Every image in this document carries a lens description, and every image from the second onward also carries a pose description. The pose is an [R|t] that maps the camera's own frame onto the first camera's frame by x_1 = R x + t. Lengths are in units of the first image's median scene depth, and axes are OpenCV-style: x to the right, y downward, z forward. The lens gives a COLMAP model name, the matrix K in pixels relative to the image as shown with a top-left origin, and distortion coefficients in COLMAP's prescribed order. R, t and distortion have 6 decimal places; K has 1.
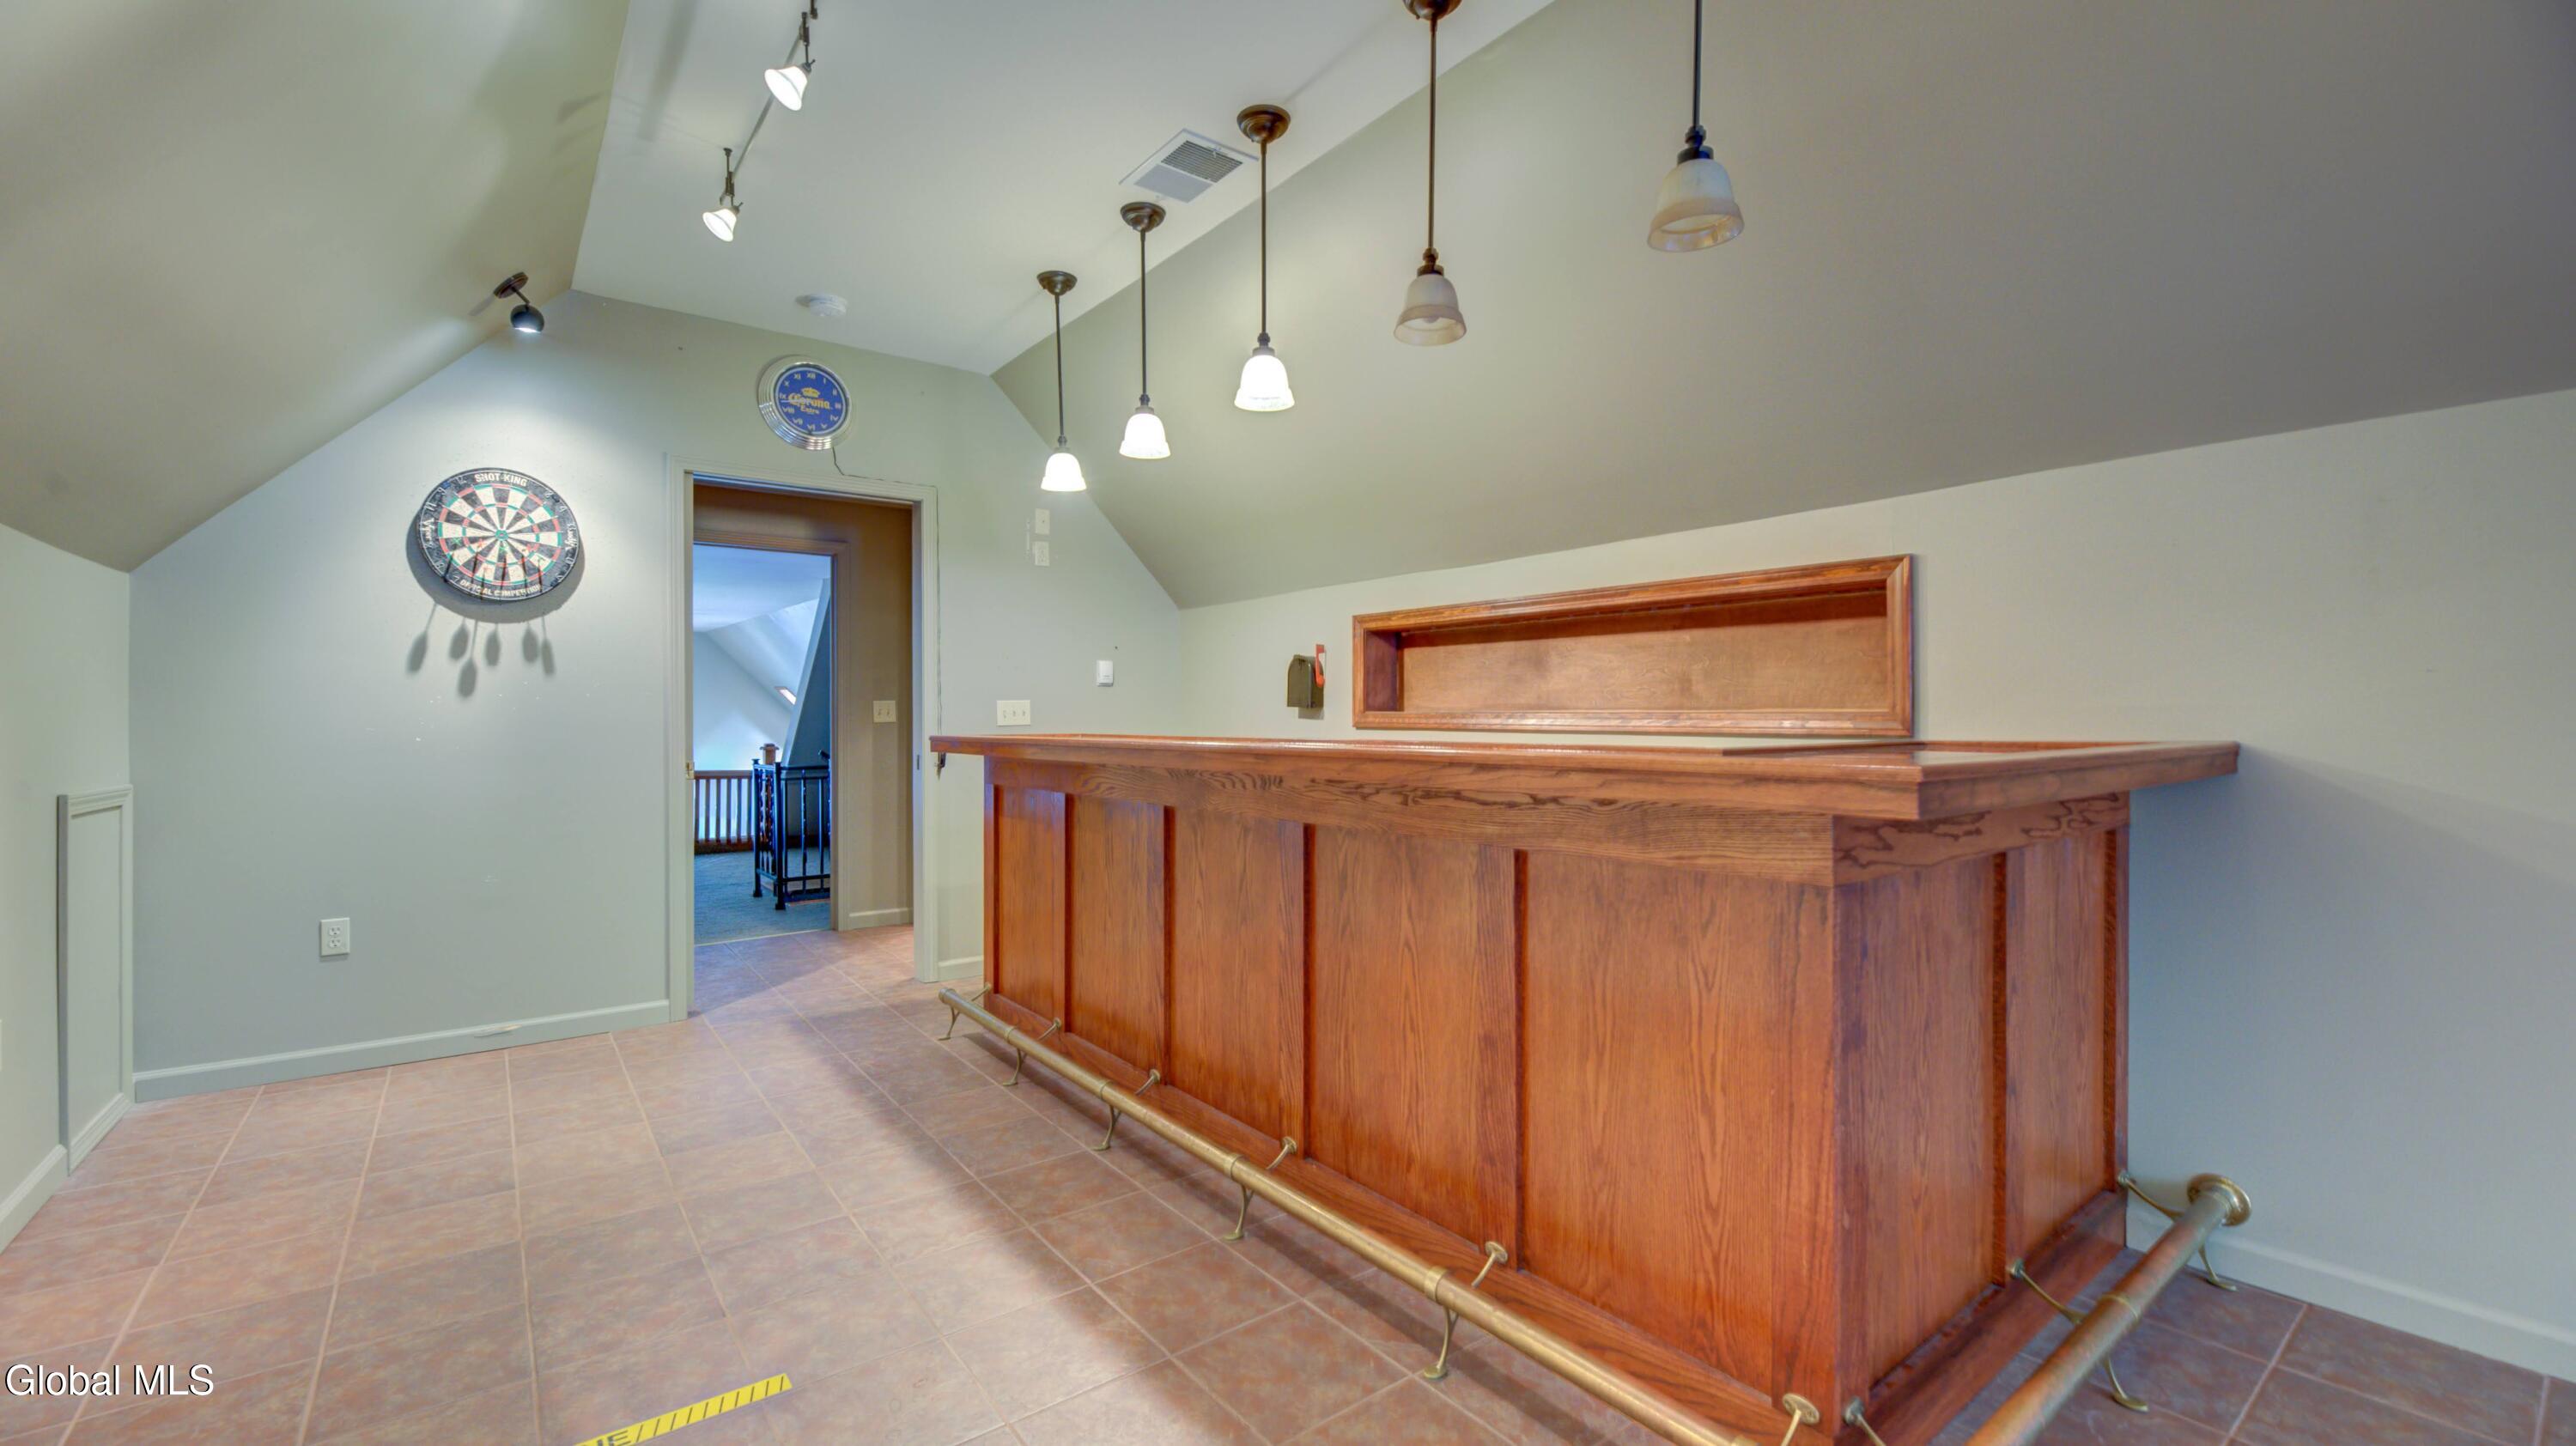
lens RADIAL K [[1062.5, 0, 1289.1], [0, 1062.5, 733.9], [0, 0, 1]] dist [0.001937, 0.000097]
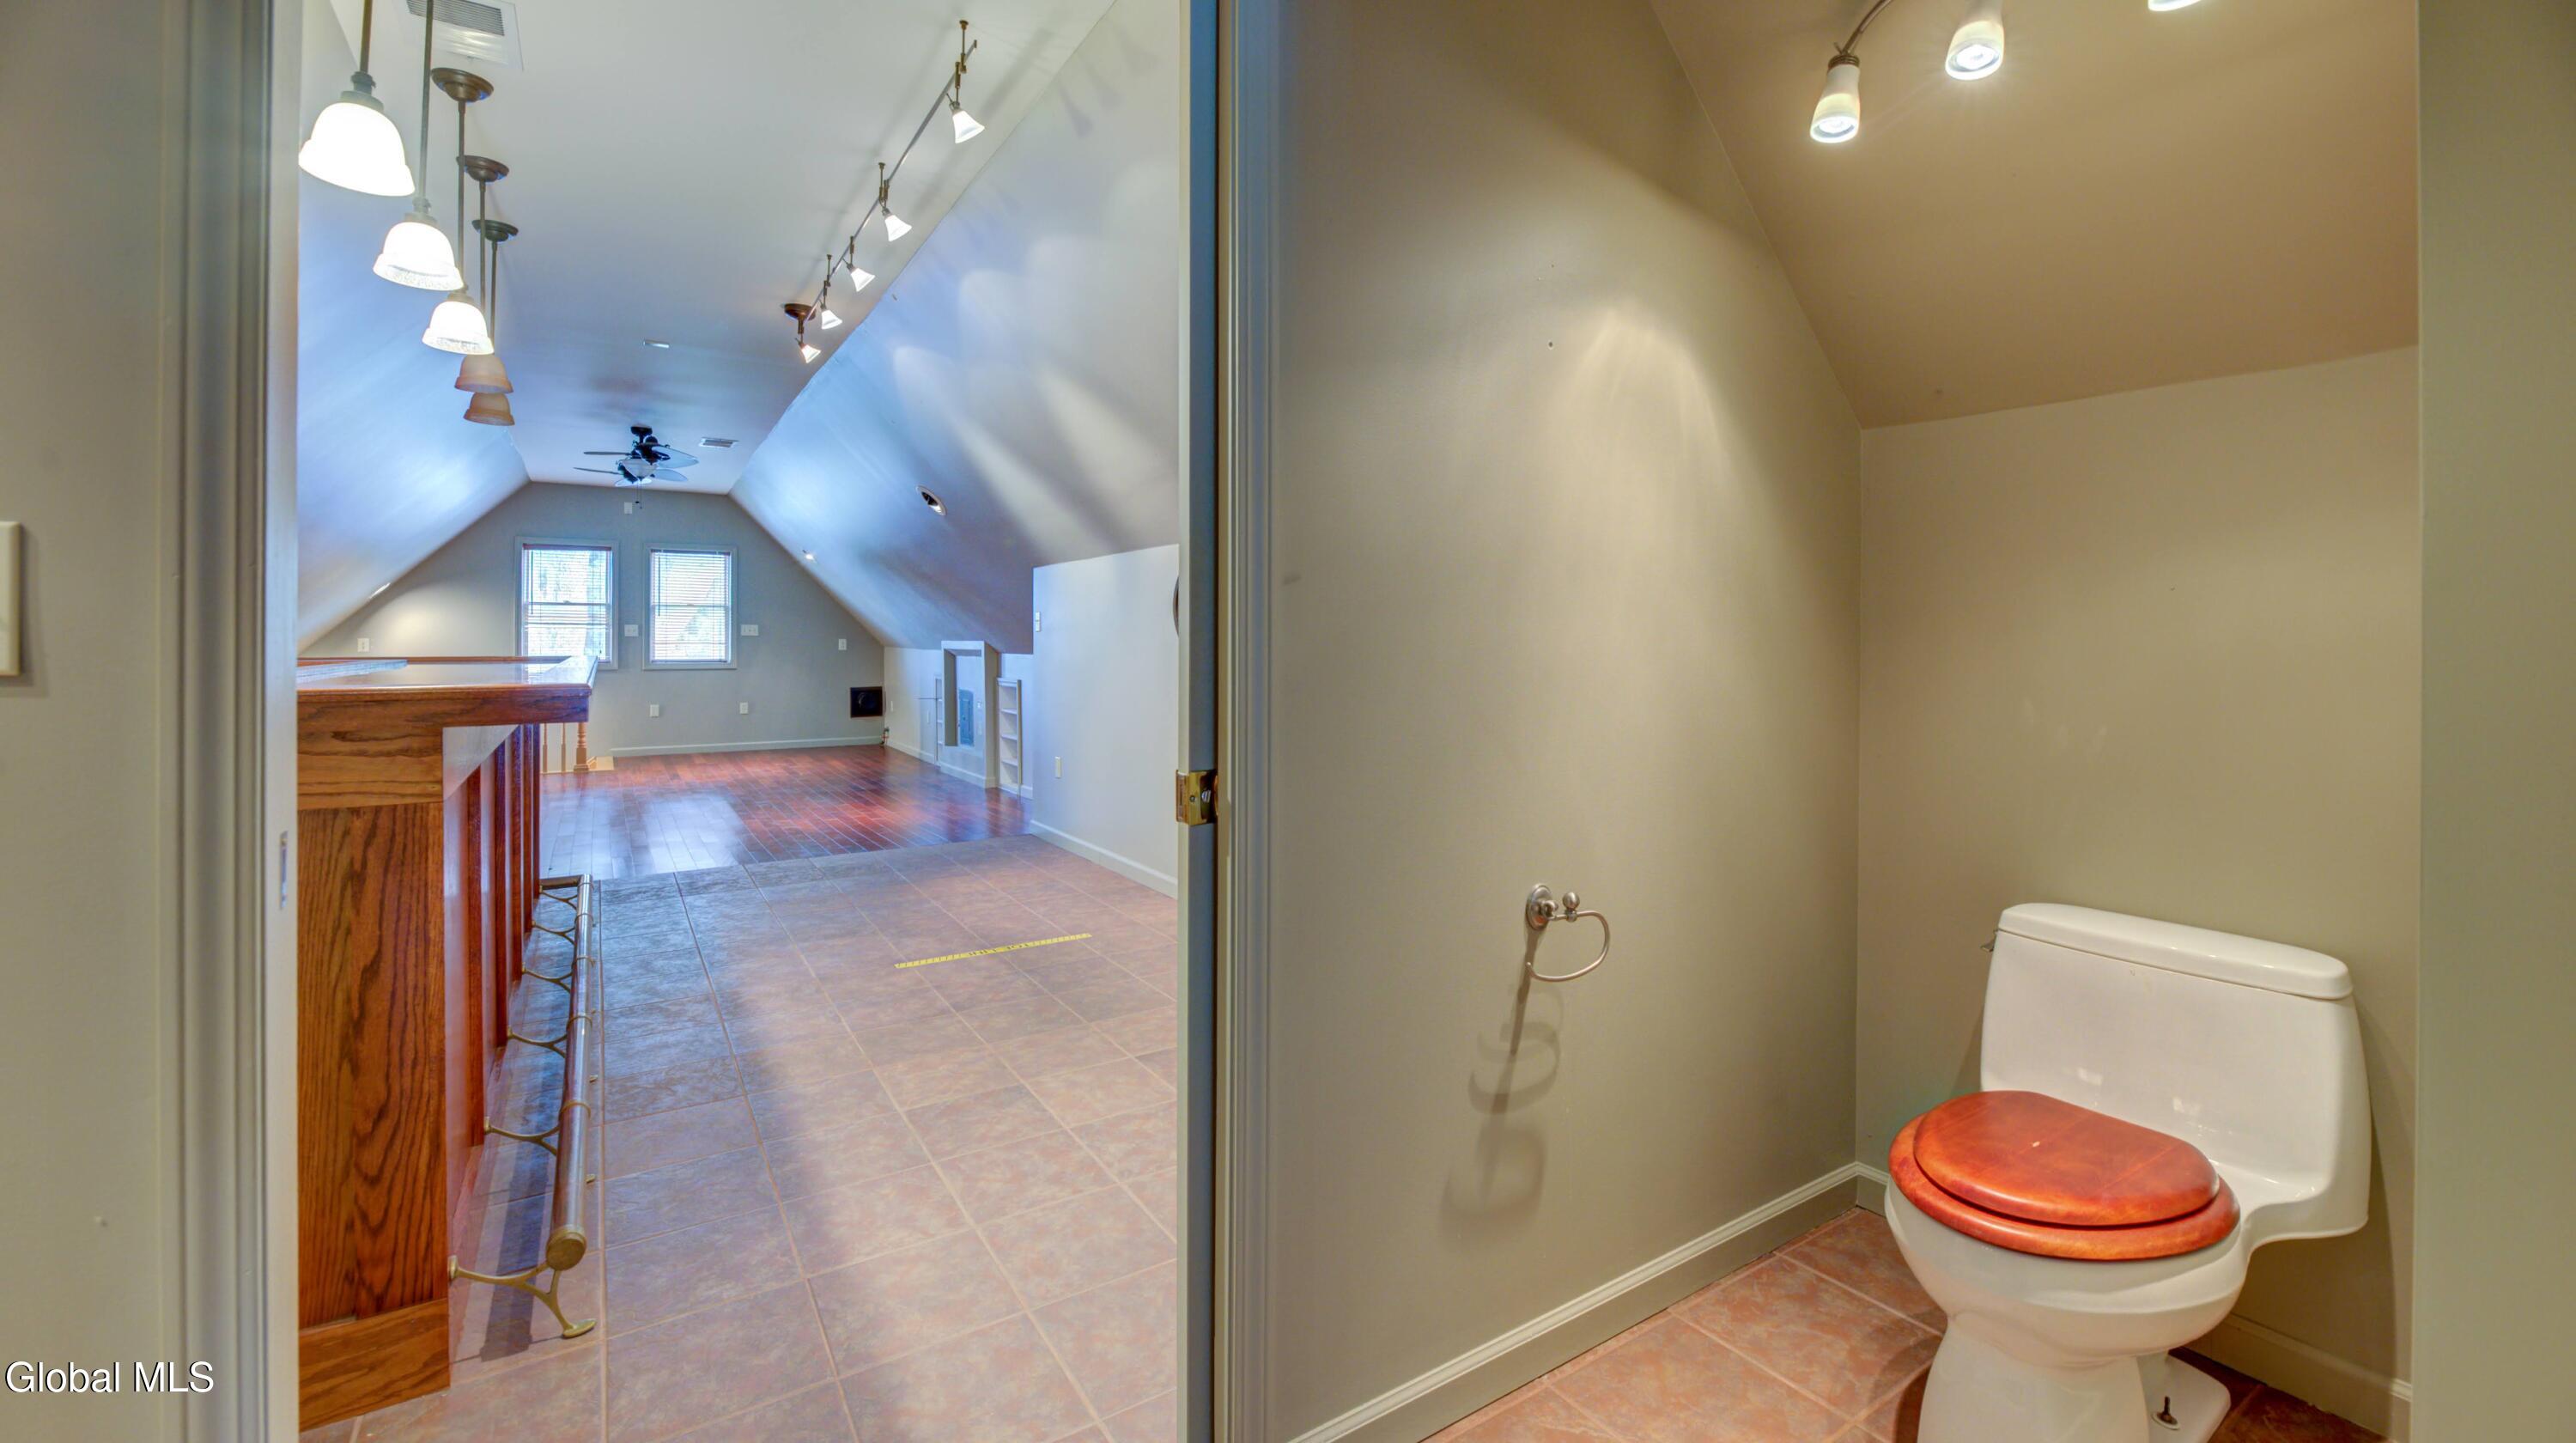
lens RADIAL K [[1062.3, 0, 1278.8], [0, 1062.3, 681.5], [0, 0, 1]] dist [0.010145, -0.007245]
pose [[-0.995900, 0.001406, 0.090449, -0.971649], [0.006314, 0.998521, 0.054005, -0.024494], [-0.090239, 0.054355, -0.994436, 2.055977]]
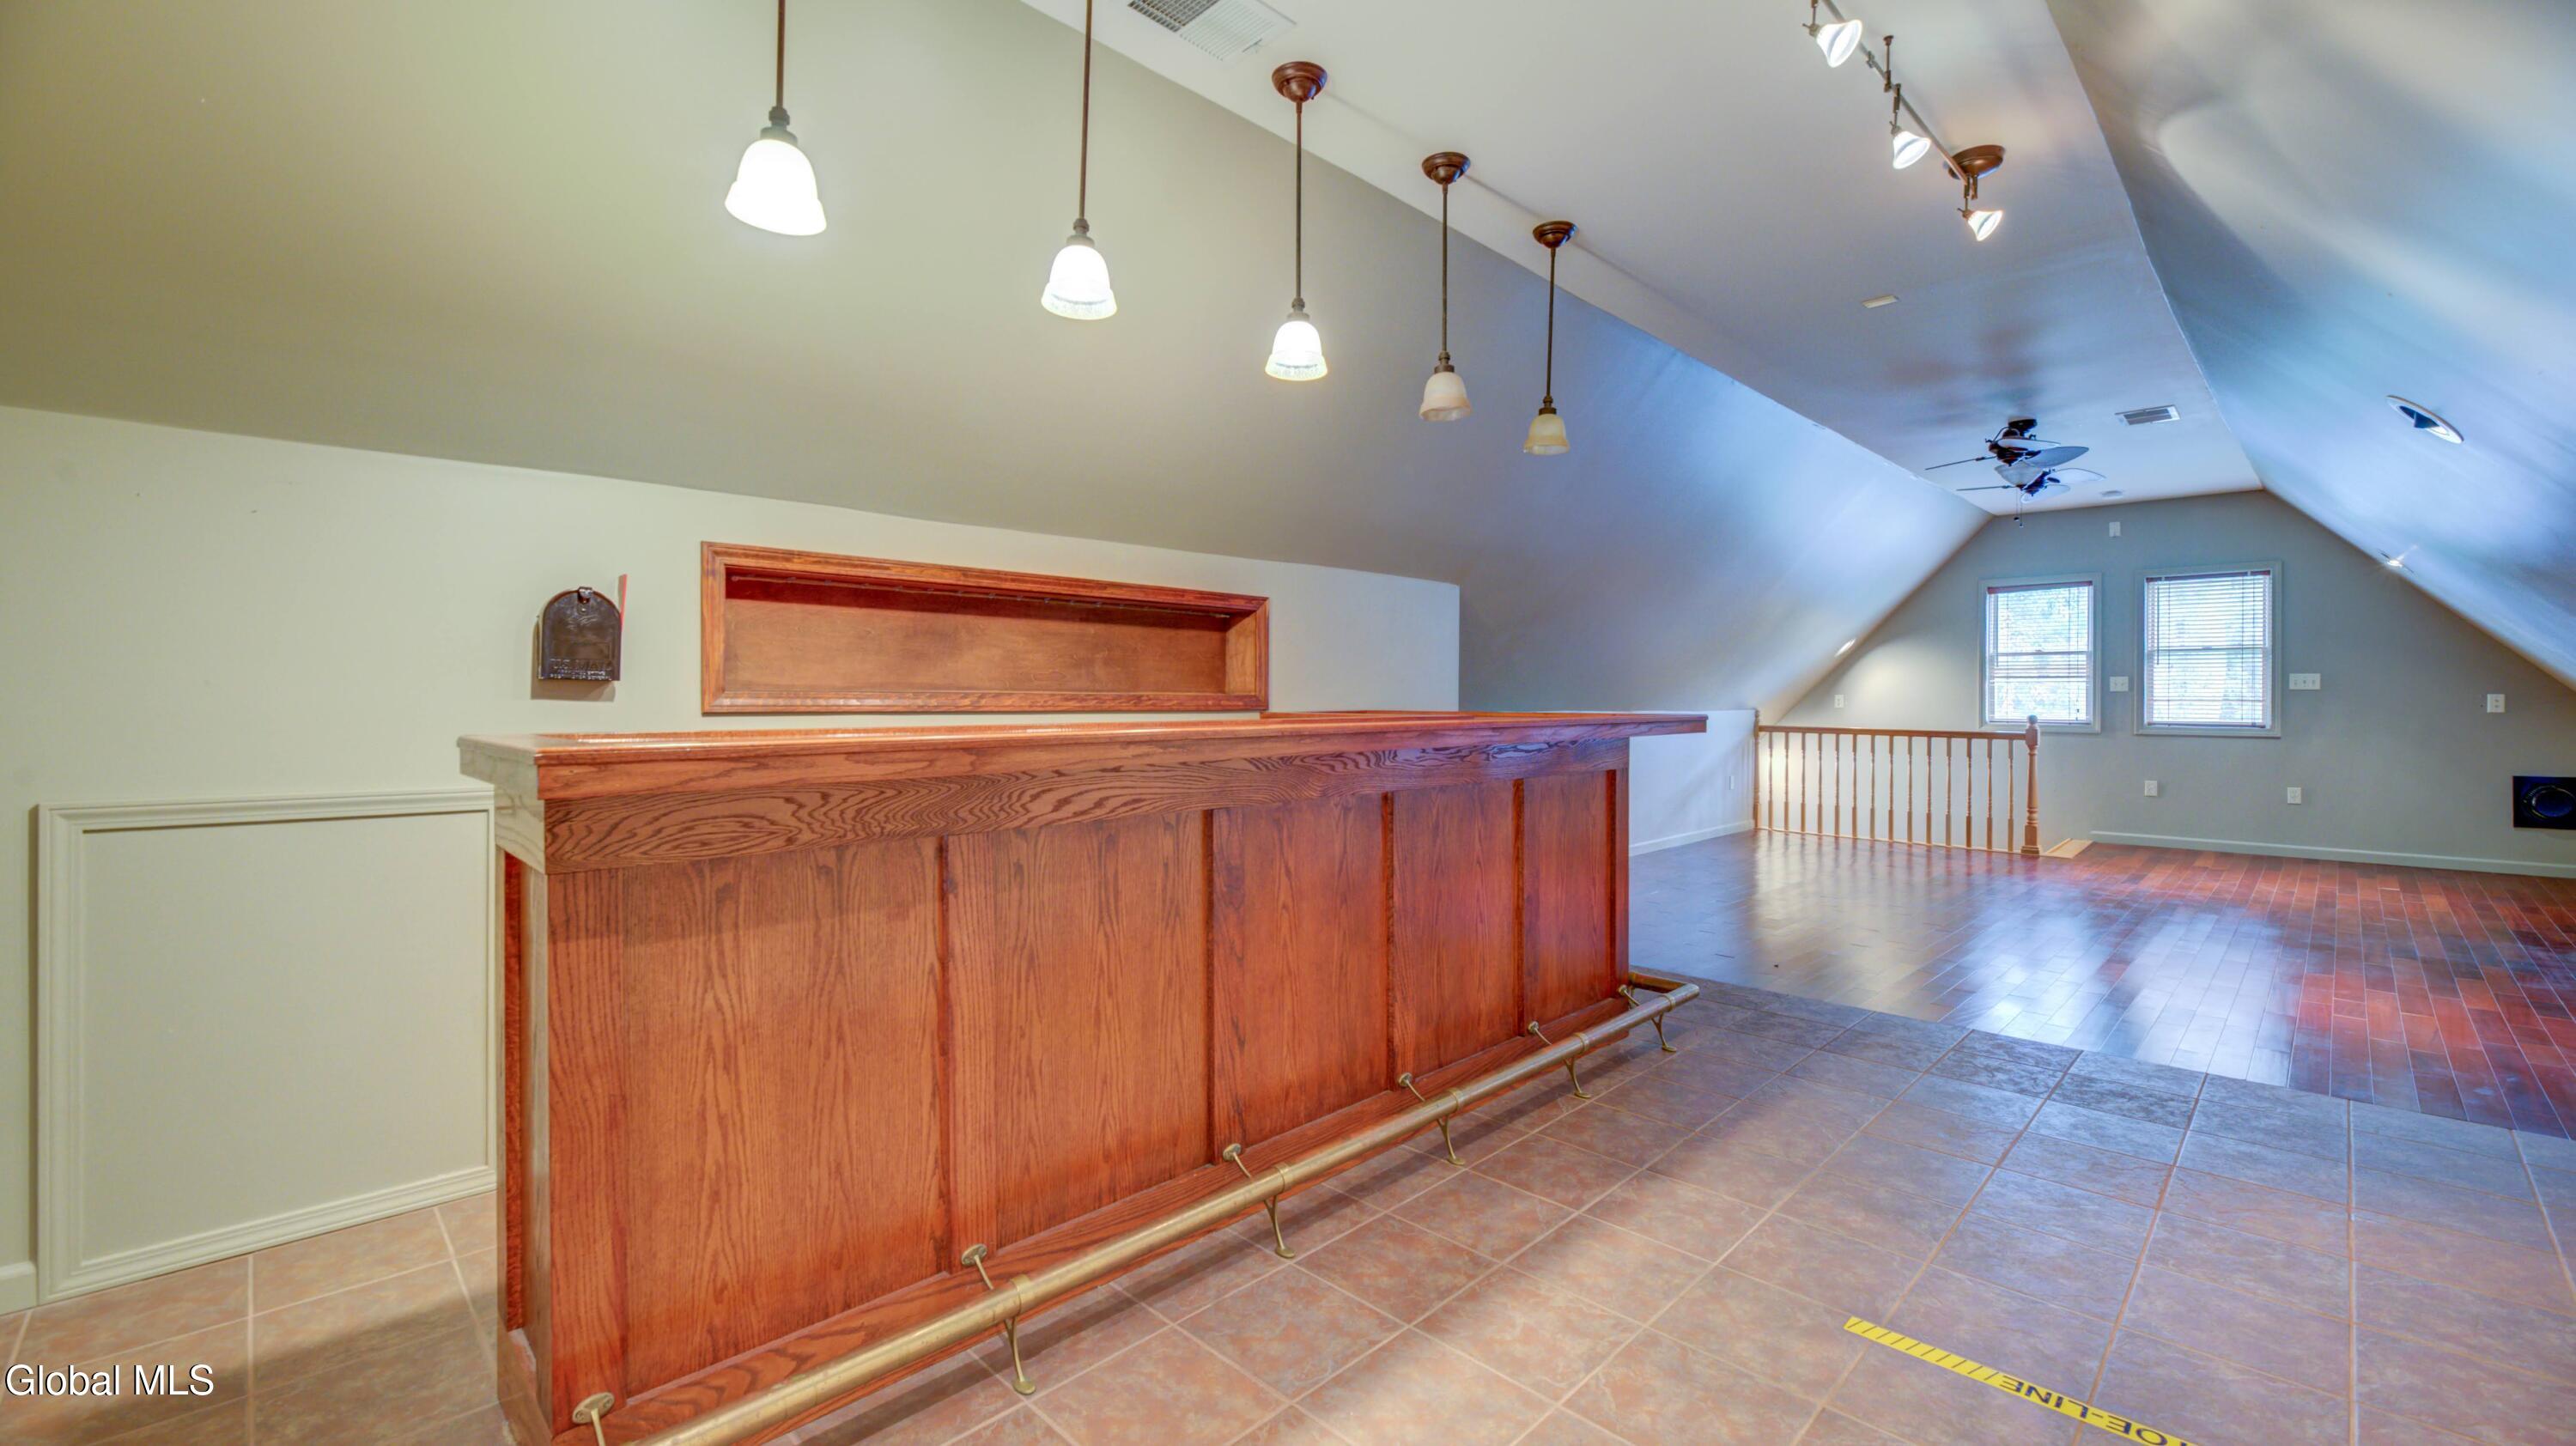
lens RADIAL K [[1079.6, 0, 1250.3], [0, 1079.6, 716.7], [0, 0, 1]] dist [-0.002328, -0.000583]
pose [[-0.125166, -0.014315, 0.992033, -1.024374], [0.017183, 0.999715, 0.016594, -0.014569], [-0.991987, 0.019123, -0.124884, 1.209719]]
